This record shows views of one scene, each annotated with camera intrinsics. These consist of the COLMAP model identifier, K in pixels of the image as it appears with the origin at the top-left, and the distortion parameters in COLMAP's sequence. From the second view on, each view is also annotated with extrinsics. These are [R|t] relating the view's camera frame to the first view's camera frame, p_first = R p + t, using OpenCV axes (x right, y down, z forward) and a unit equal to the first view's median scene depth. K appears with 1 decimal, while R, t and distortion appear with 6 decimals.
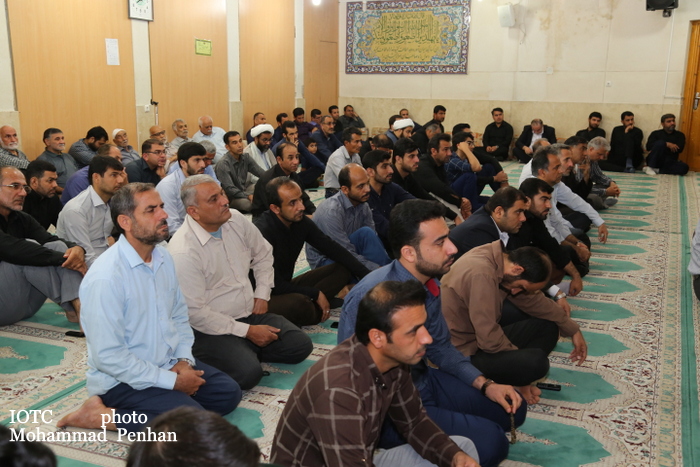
lens RADIAL K [[791.3, 0, 350.5], [0, 791.3, 233.9], [0, 0, 1]] dist [0.037401, 0.000000]
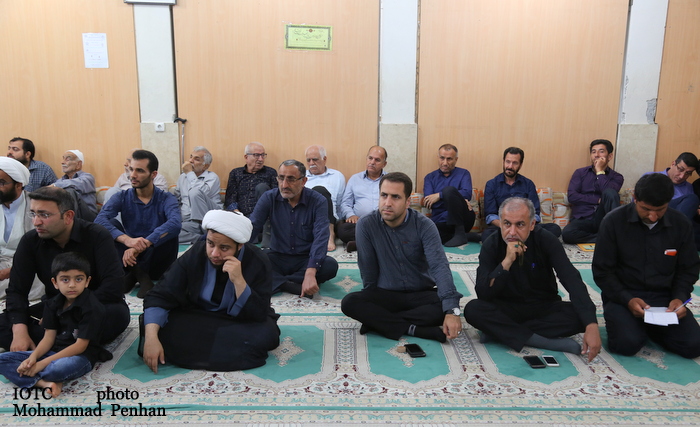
lens RADIAL K [[605.8, 0, 351.0], [0, 605.8, 212.4], [0, 0, 1]] dist [0.008697, 0.009401]
pose [[0.389364, 0.182909, -0.902740, 0.330661], [-0.180057, 0.976291, 0.120151, -0.181434], [0.903314, 0.115762, 0.413066, 0.945664]]
